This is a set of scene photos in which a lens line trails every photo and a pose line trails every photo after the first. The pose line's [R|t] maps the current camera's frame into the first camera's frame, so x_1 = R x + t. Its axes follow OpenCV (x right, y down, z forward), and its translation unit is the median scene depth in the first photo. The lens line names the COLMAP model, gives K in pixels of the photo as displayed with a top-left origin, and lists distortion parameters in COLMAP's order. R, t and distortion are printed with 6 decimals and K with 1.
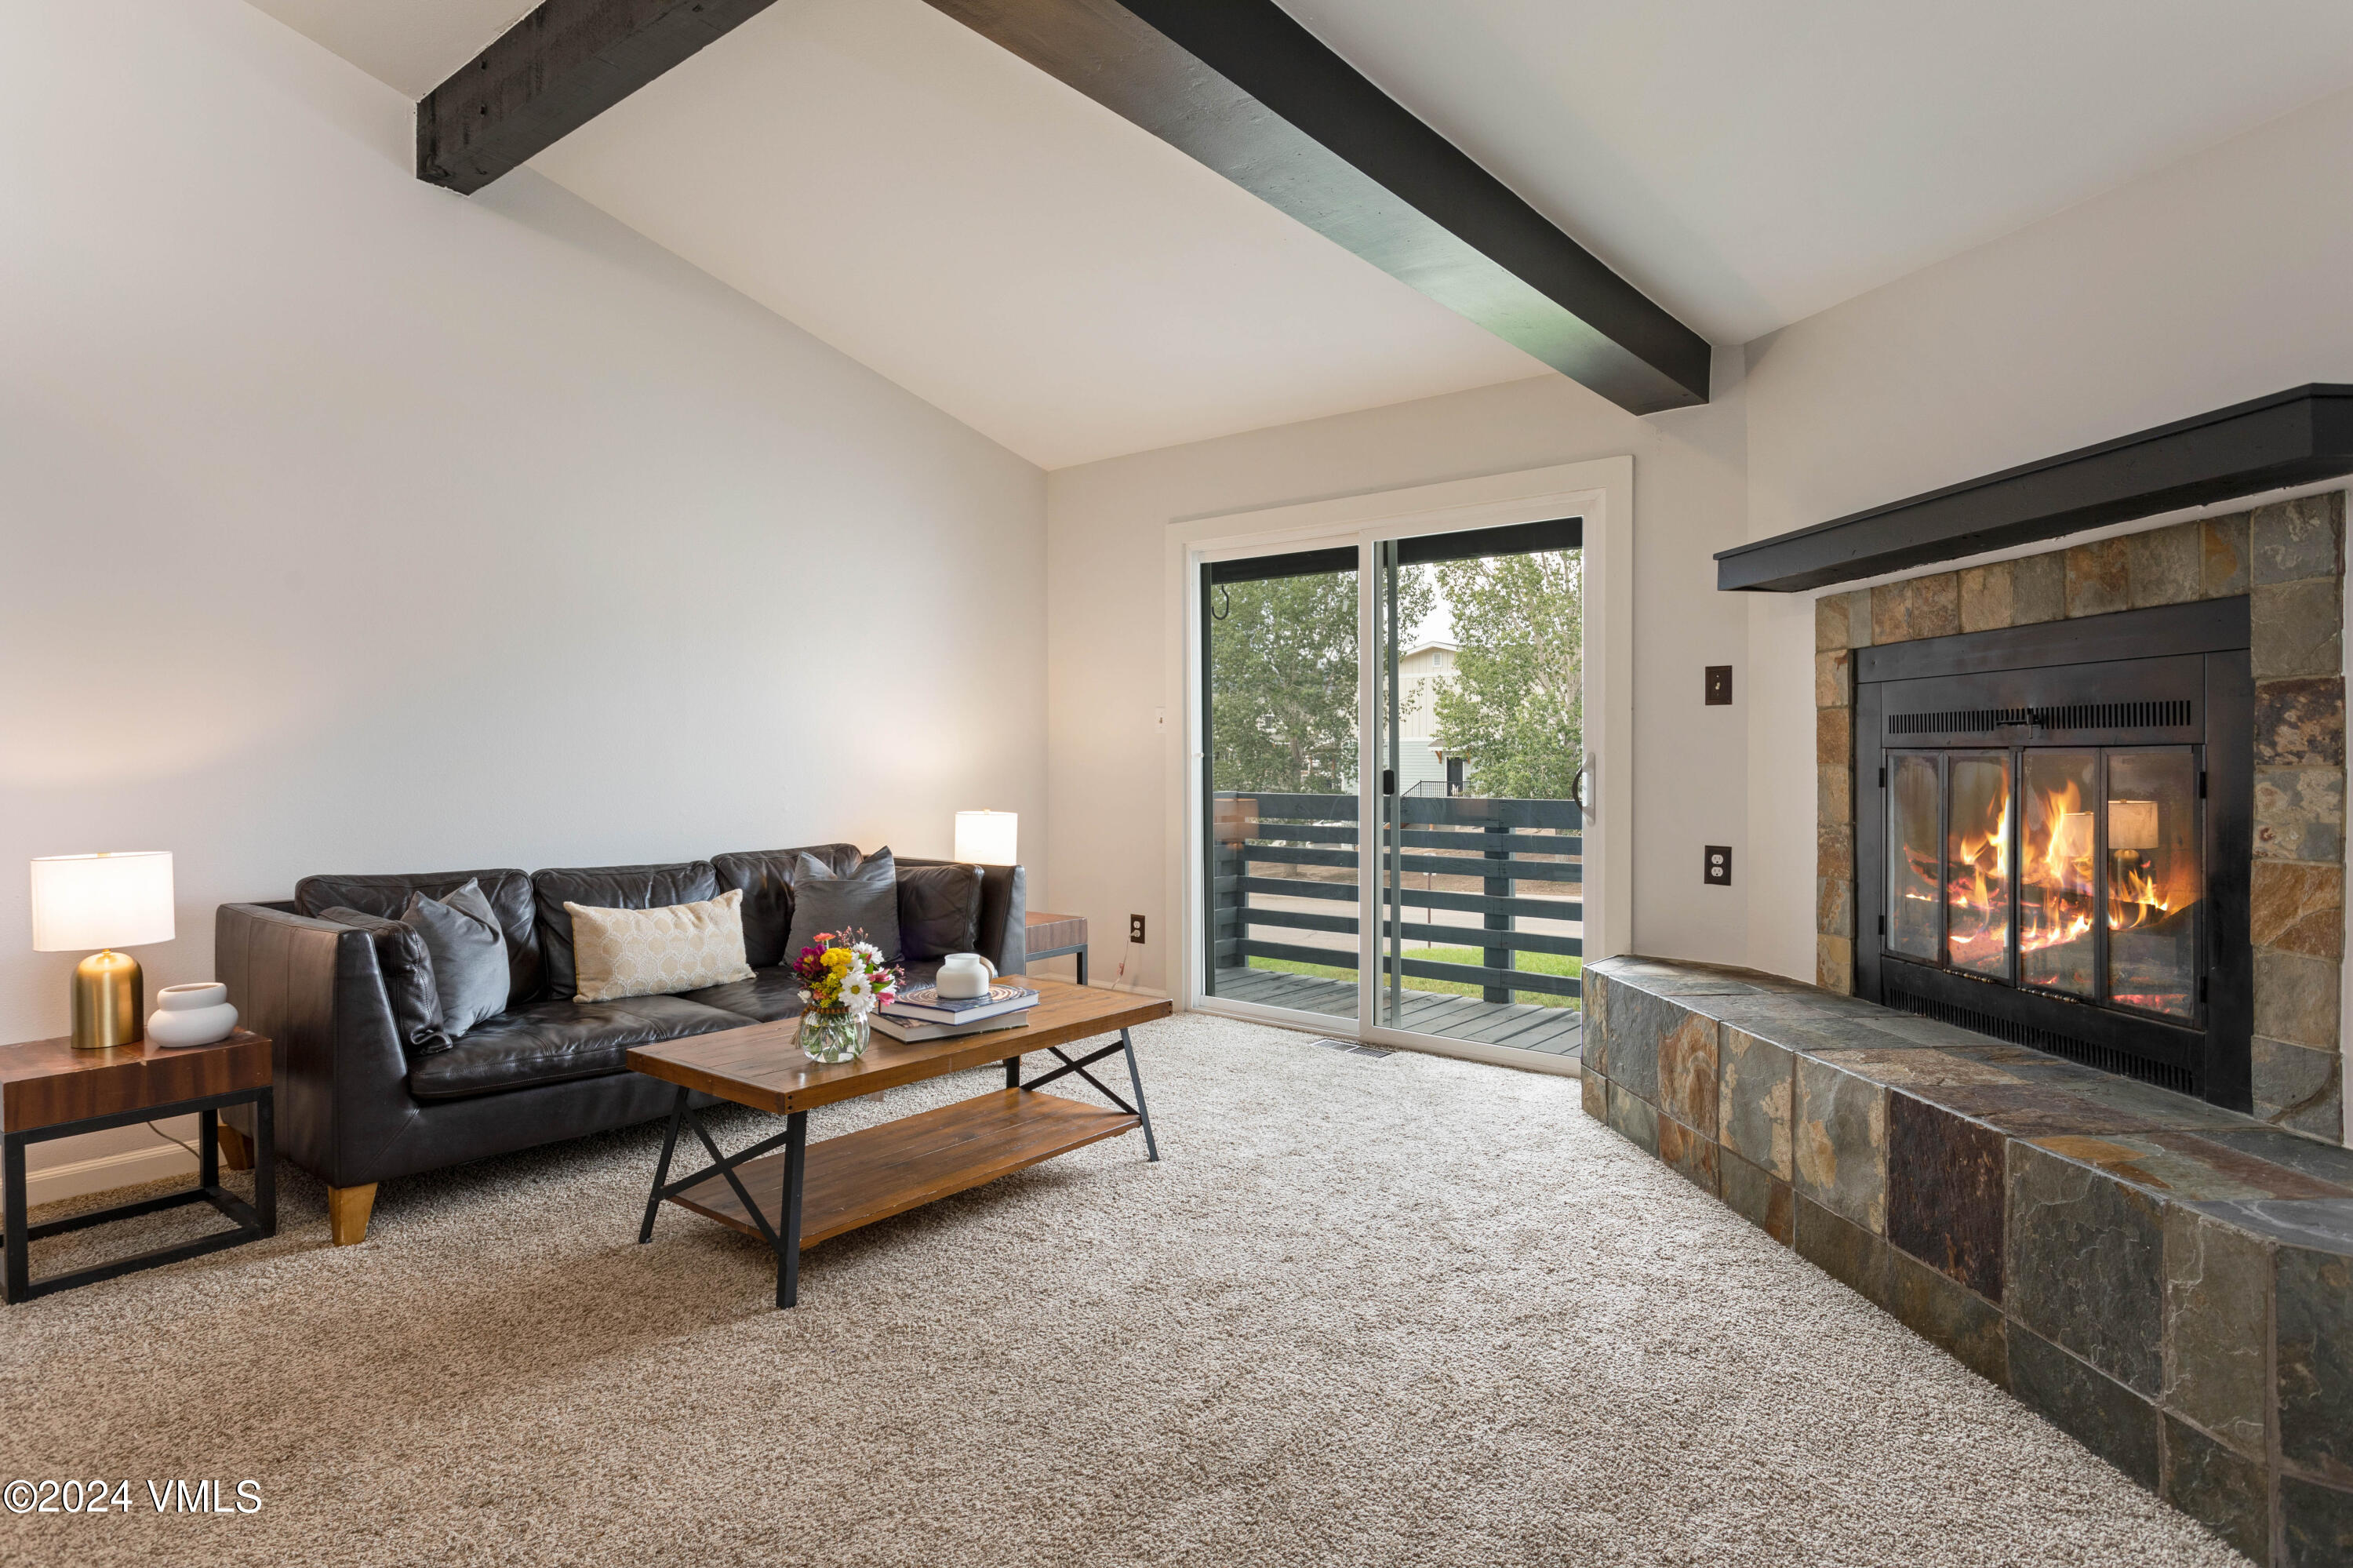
lens RADIAL K [[1227.7, 0, 1164.2], [0, 1227.7, 770.0], [0, 0, 1]] dist [0.004937, 0.001755]
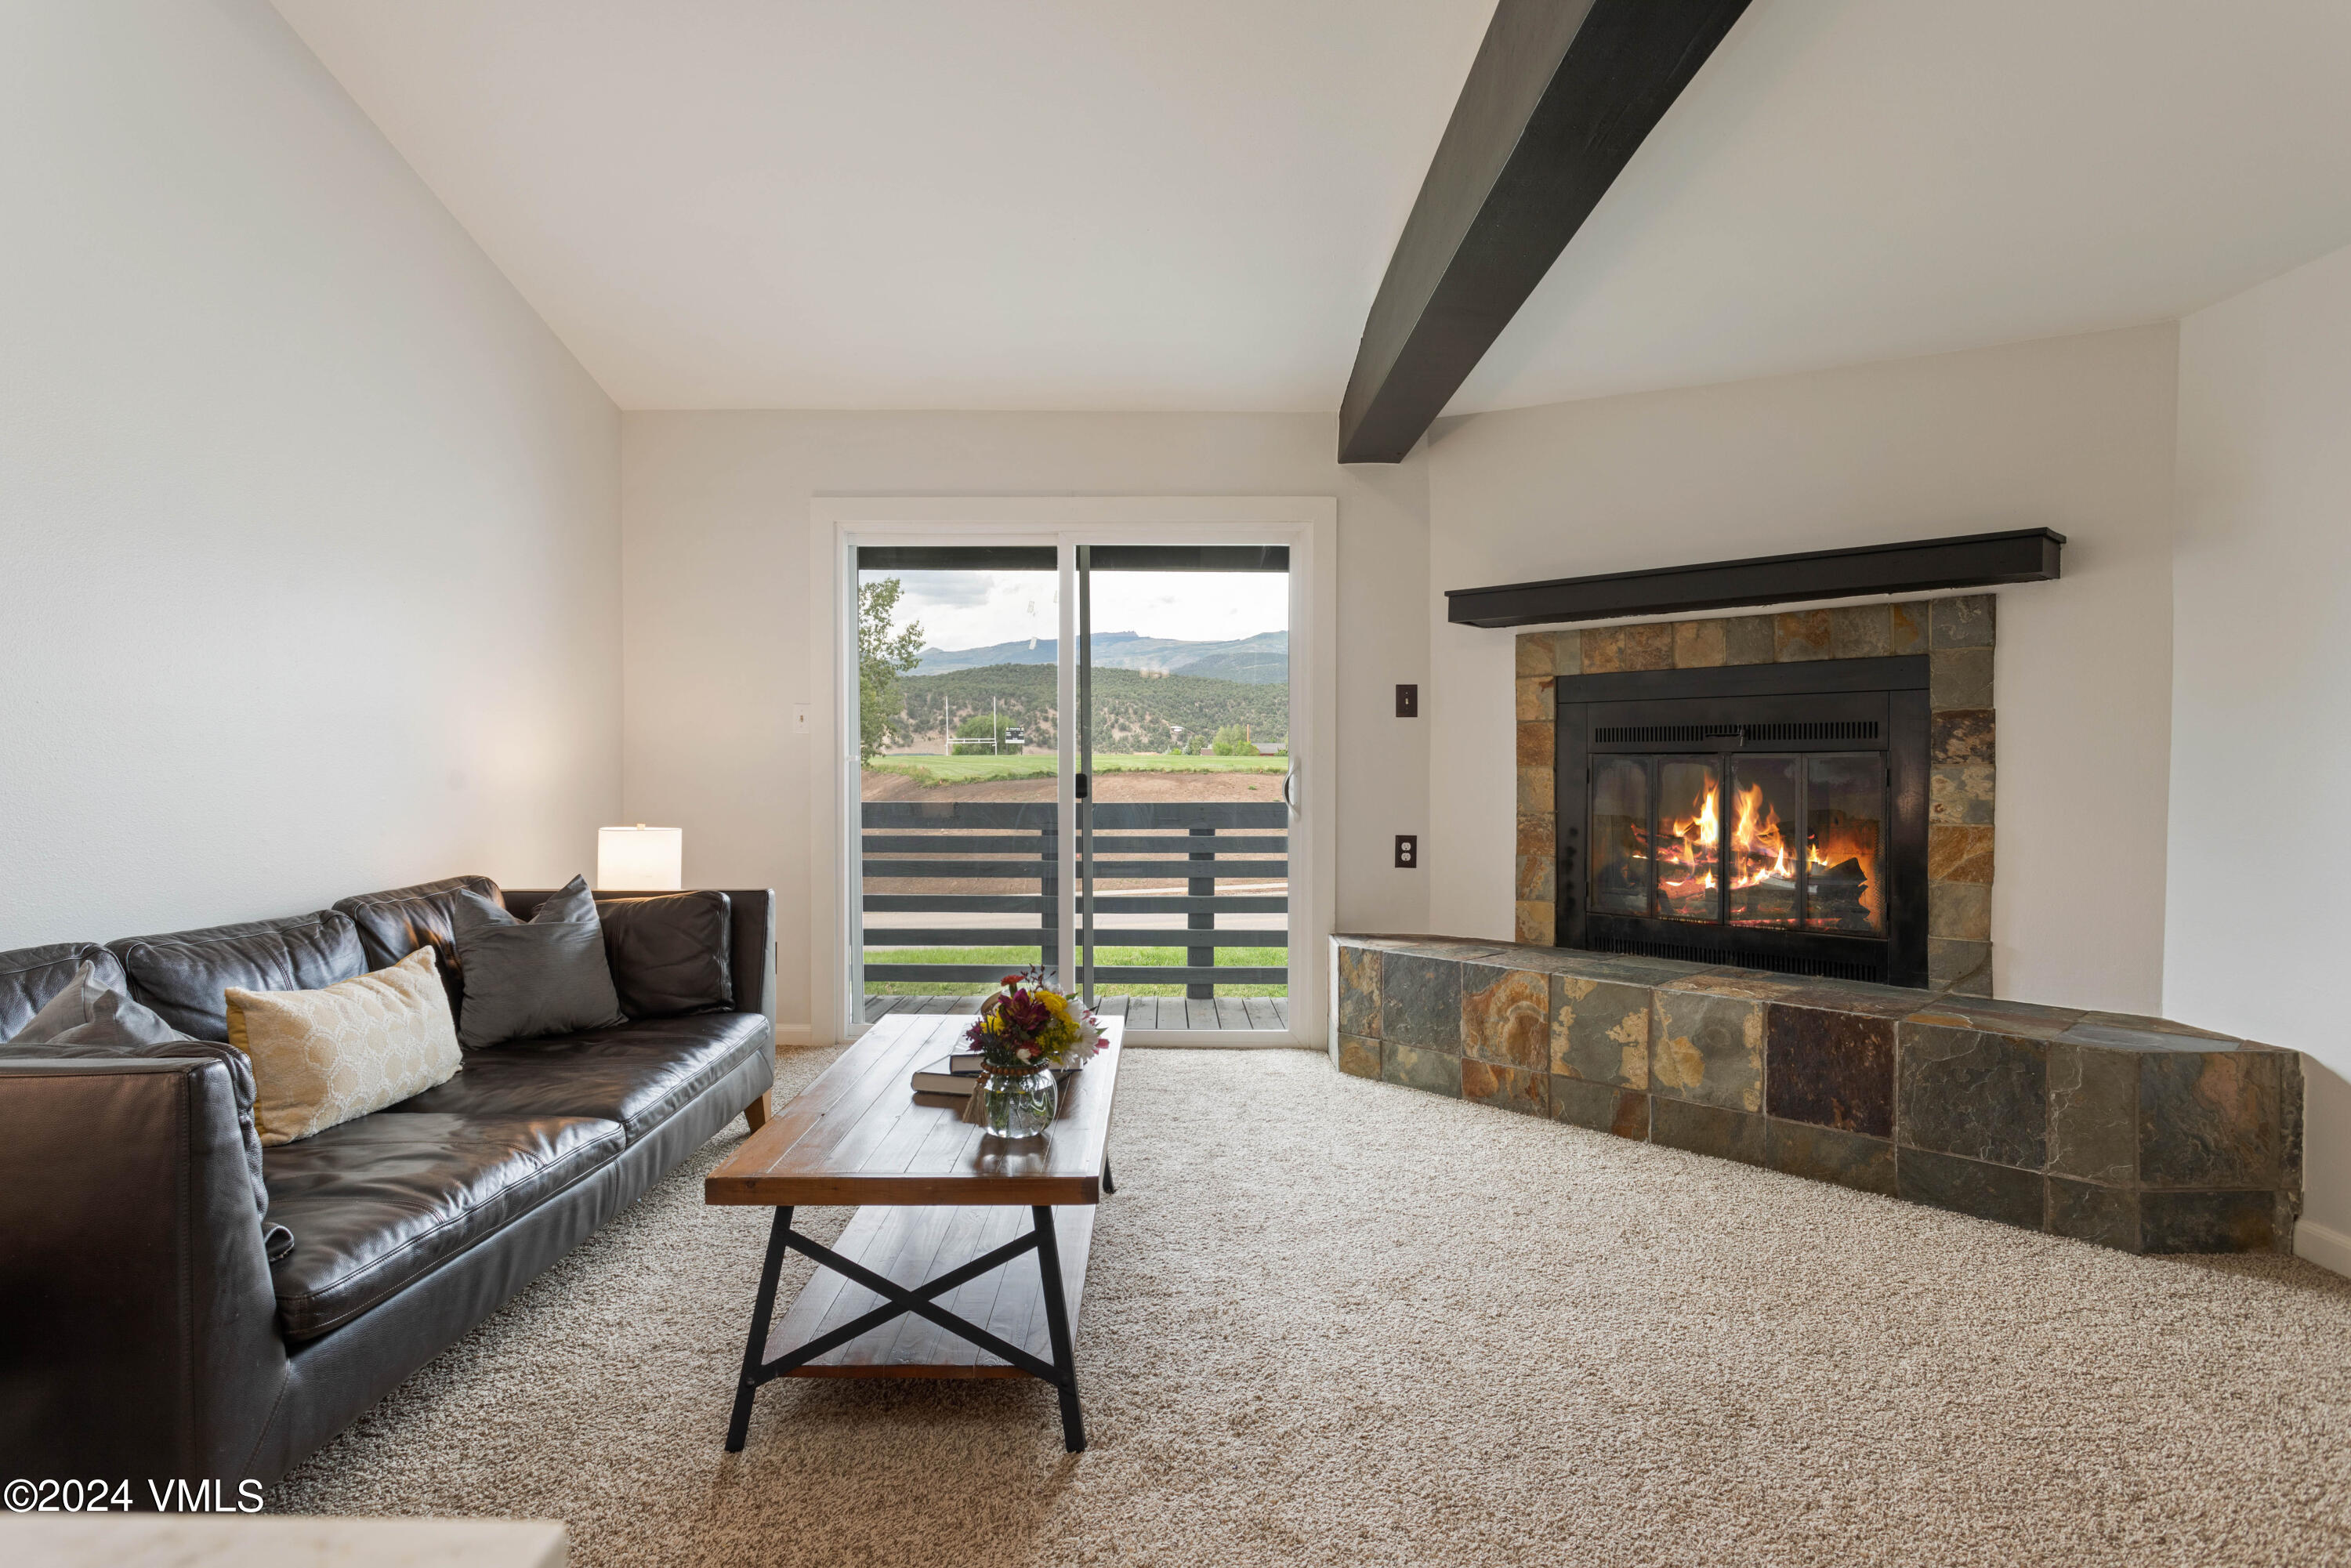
lens RADIAL K [[1226.6, 0, 1128.8], [0, 1226.6, 774.2], [0, 0, 1]] dist [0.004937, 0.001755]
pose [[0.786103, -0.002141, 0.618092, -0.546599], [0.005128, 0.999982, -0.003058, 0.005296], [-0.618074, 0.005573, 0.786100, 0.252476]]
